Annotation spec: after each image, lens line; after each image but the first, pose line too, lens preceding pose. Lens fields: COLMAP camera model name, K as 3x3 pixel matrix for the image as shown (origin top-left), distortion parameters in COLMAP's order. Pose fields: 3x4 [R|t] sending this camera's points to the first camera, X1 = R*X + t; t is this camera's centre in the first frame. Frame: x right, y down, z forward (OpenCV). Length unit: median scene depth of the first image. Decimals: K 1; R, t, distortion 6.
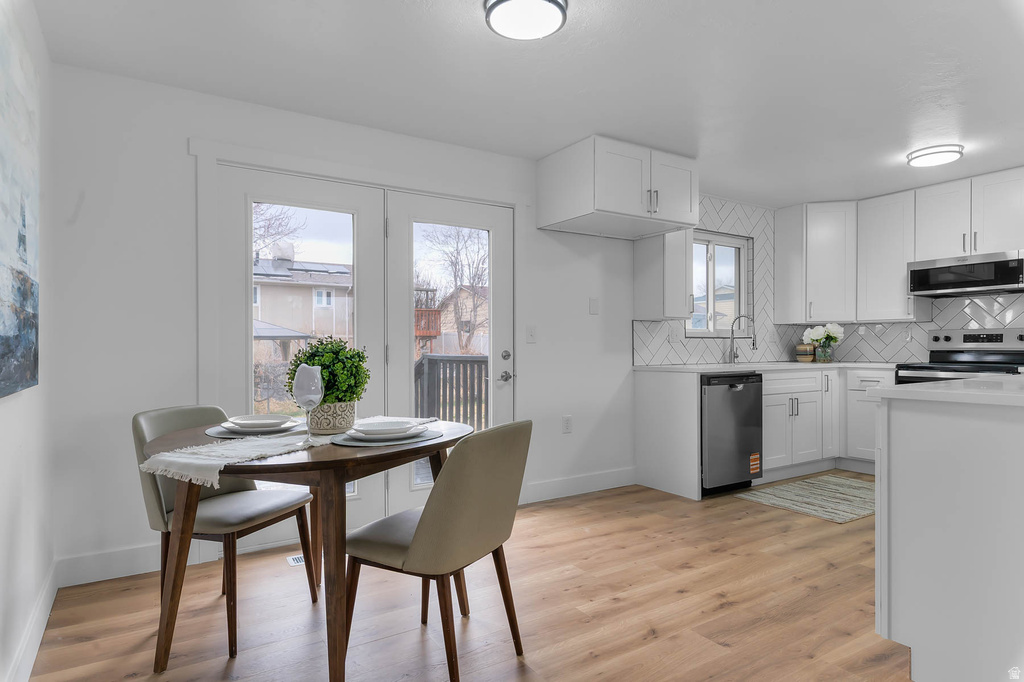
lens RADIAL K [[590.1, 0, 517.8], [0, 590.1, 344.0], [0, 0, 1]] dist [-0.001965, 0.000341]
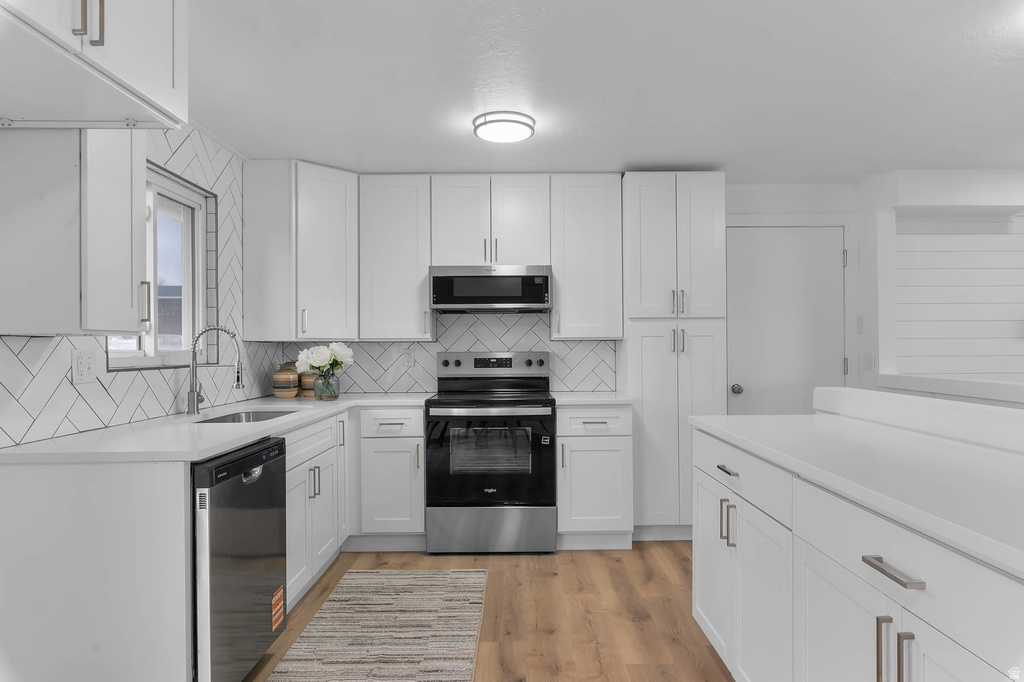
lens RADIAL K [[611.1, 0, 518.1], [0, 611.1, 345.4], [0, 0, 1]] dist [-0.000615, 0.002884]
pose [[0.526953, 0.004692, 0.849881, 0.040819], [-0.001207, 0.999988, -0.004772, -0.029152], [-0.849893, 0.001488, 0.526953, 0.462836]]
